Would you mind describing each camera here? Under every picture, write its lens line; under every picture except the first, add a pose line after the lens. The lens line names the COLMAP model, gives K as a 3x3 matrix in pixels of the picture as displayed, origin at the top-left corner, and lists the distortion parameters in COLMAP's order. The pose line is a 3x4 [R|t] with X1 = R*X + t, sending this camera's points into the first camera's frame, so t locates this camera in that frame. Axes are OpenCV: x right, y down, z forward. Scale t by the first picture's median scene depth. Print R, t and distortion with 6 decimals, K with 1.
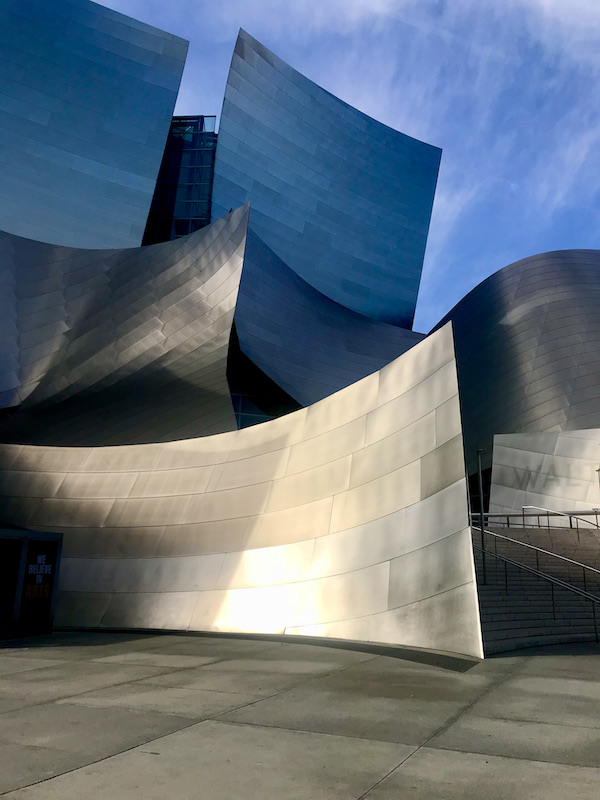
lens RADIAL K [[655.6, 0, 300.0], [0, 655.6, 400.0], [0, 0, 1]] dist [0.012059, 0.002069]
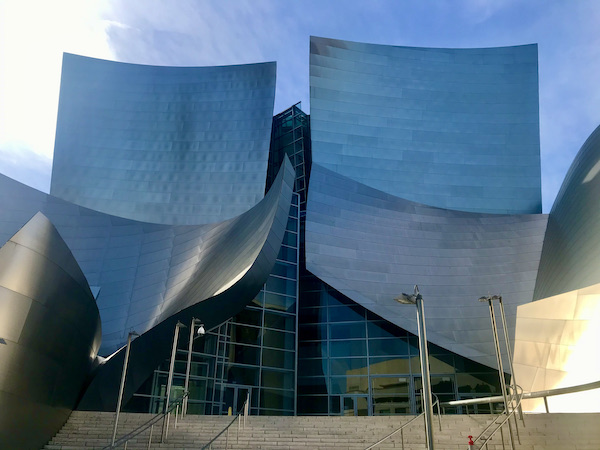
lens RADIAL K [[491.9, 0, 300.0], [0, 491.9, 225.0], [0, 0, 1]] dist [0.058854, 0.000626]
pose [[0.807296, -0.255518, -0.531962, 0.389540], [0.144277, 0.959507, -0.241930, 0.060042], [0.572239, 0.118560, 0.811471, 0.241605]]
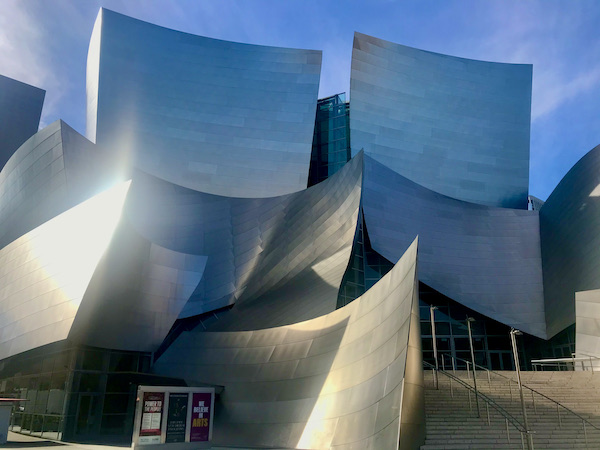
lens RADIAL K [[491.9, 0, 300.0], [0, 491.9, 225.0], [0, 0, 1]] dist [0.058854, 0.000626]
pose [[0.918388, -0.151146, -0.365676, 0.161905], [0.113768, 0.986010, -0.121825, -0.013212], [0.378974, 0.070281, 0.922735, -0.057330]]
